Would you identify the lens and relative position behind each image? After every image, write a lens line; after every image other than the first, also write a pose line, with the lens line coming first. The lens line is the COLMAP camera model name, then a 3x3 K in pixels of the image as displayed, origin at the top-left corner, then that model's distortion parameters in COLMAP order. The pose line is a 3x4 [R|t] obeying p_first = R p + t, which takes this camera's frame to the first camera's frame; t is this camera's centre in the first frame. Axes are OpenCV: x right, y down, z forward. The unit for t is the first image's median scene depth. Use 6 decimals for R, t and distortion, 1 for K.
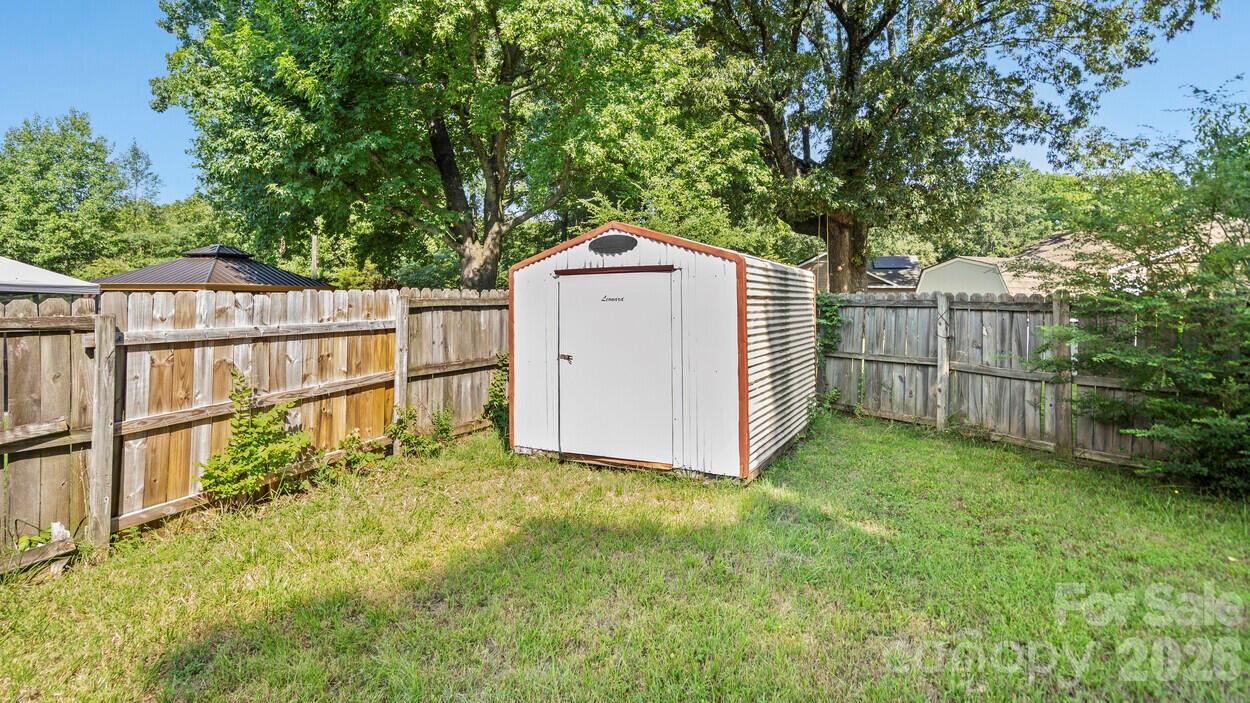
lens RADIAL K [[591.4, 0, 606.3], [0, 591.4, 289.8], [0, 0, 1]] dist [-0.002962, -0.000527]
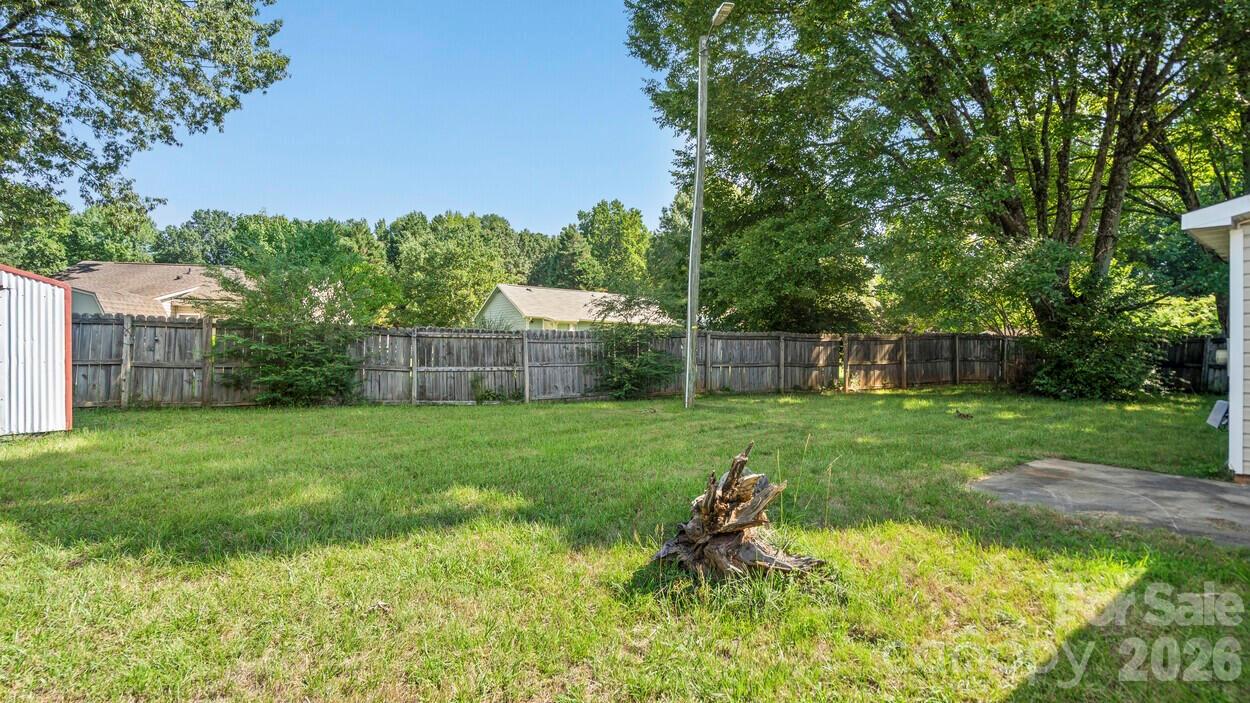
lens RADIAL K [[591.4, 0, 621.6], [0, 591.4, 351.3], [0, 0, 1]] dist [-0.002962, -0.000527]
pose [[0.111112, -0.016995, 0.993663, -0.770881], [-0.040741, 0.998935, 0.021641, 0.014207], [-0.992972, -0.042888, 0.110302, -0.404468]]
